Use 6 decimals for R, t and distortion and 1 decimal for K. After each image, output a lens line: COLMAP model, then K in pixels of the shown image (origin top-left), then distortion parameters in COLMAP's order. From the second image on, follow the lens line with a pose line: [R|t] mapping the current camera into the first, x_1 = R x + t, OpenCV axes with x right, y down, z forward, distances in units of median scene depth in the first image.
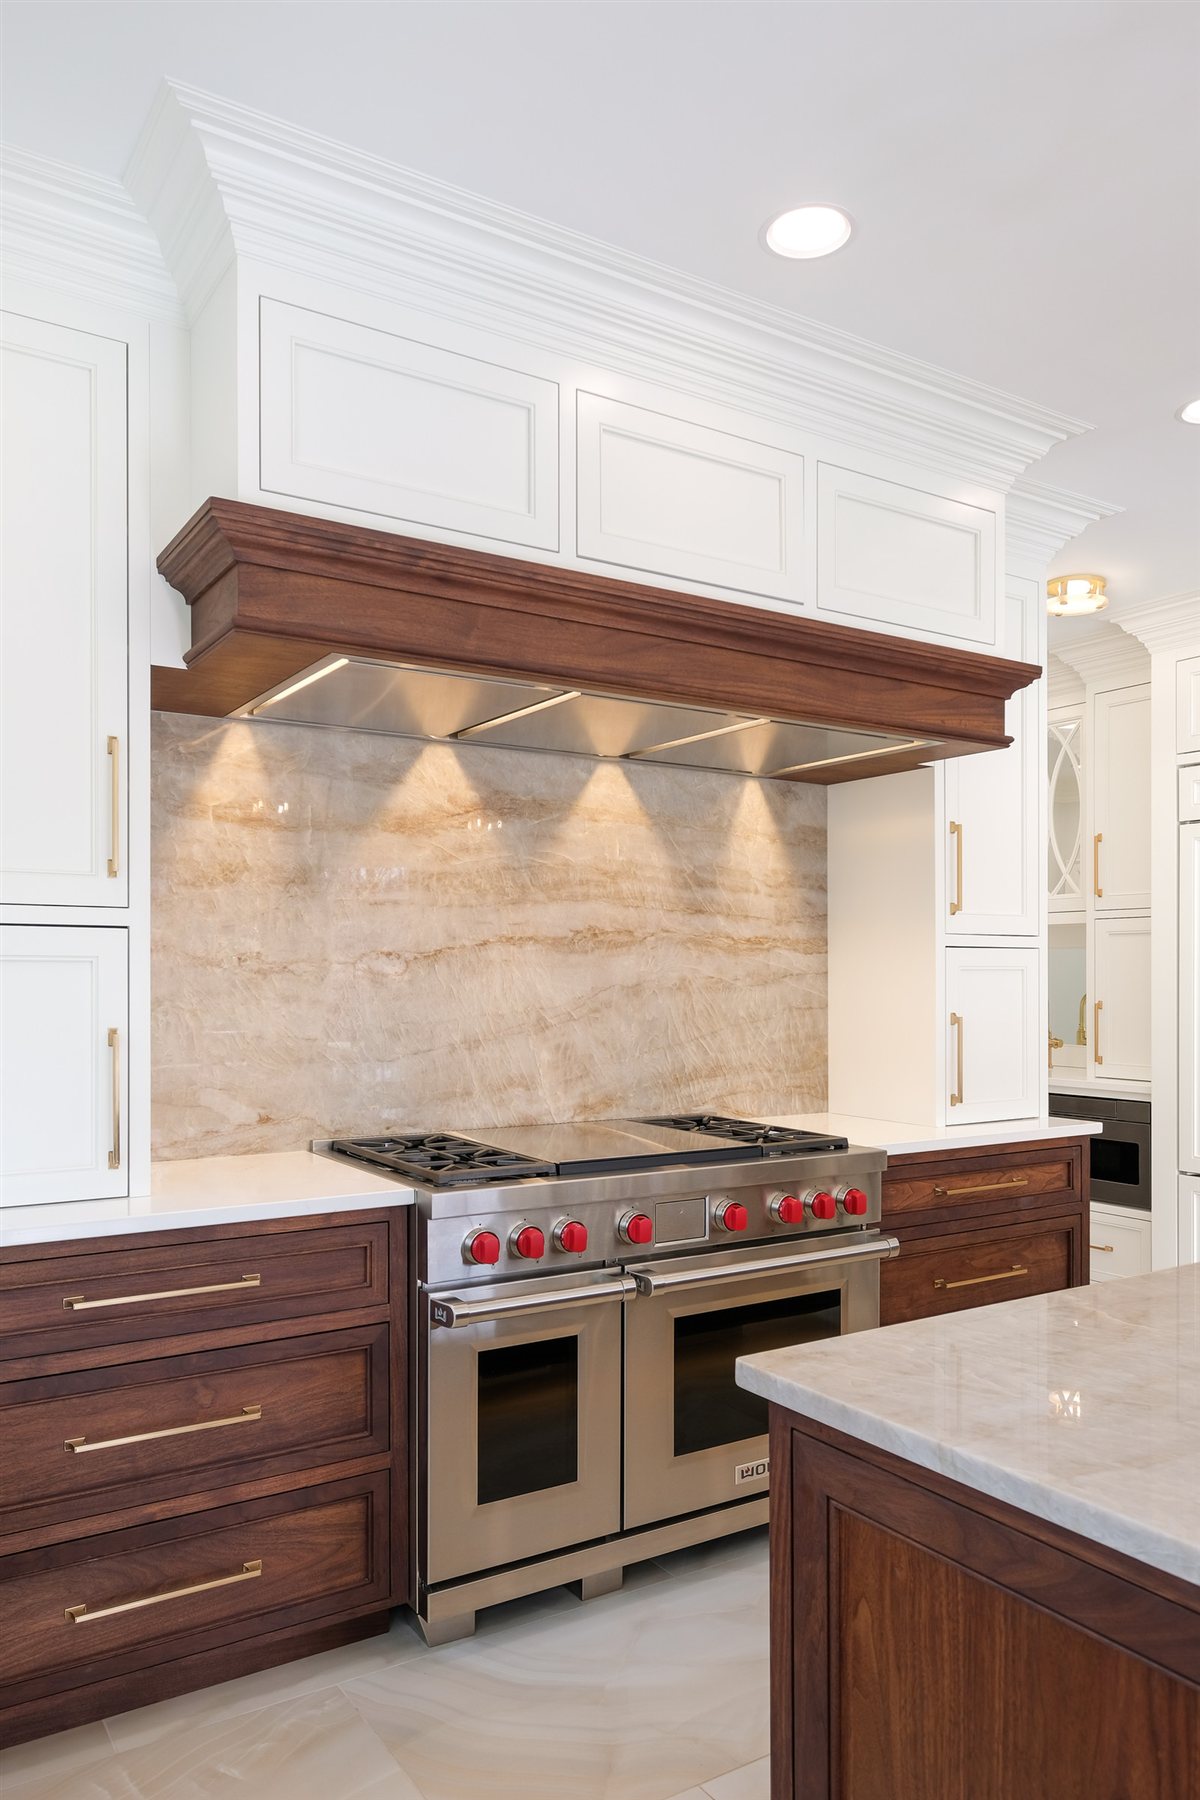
lens RADIAL K [[1220.7, 0, 451.1], [0, 1220.7, 966.4], [0, 0, 1]] dist [-0.007444, -0.000938]
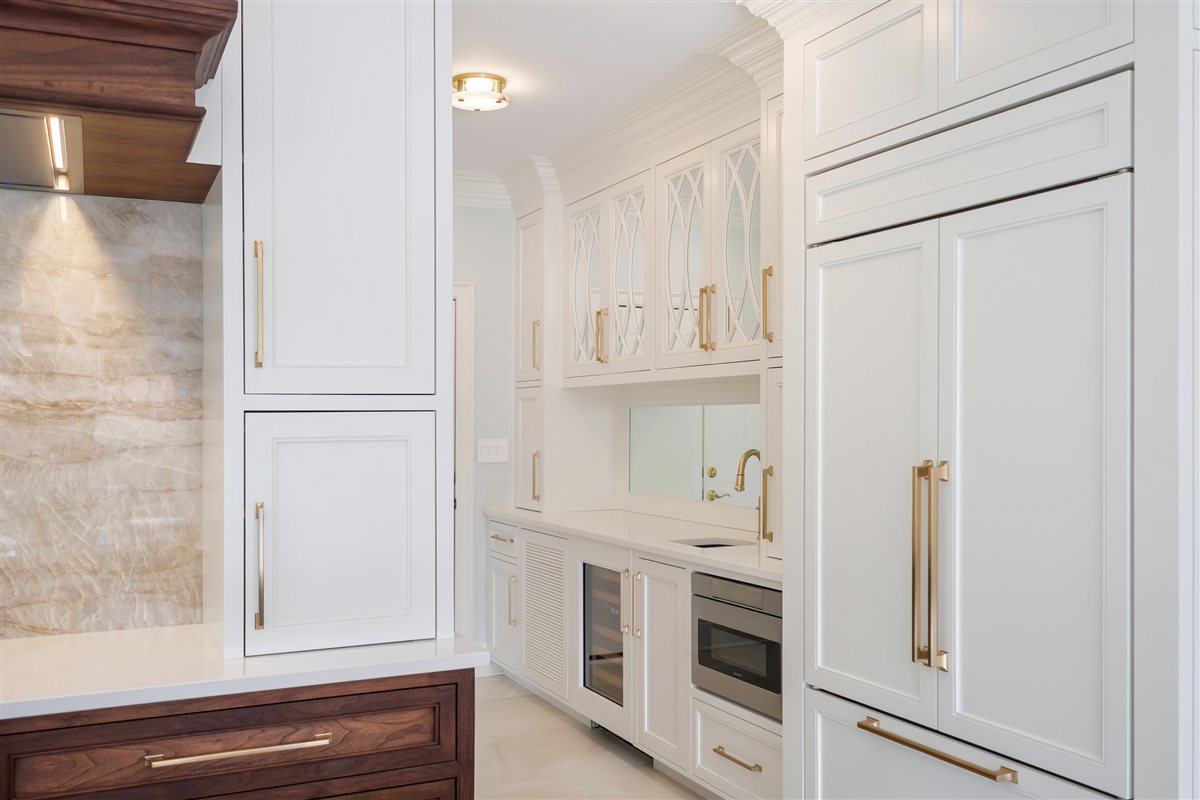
lens RADIAL K [[1000.3, 0, 565.6], [0, 1000.3, 418.1], [0, 0, 1]] dist [-0.006724, -0.013315]
pose [[0.993080, -0.011179, -0.116905, 0.633522], [0.011389, 0.999935, 0.001132, -0.009880], [0.116885, -0.002455, 0.993142, 0.406835]]
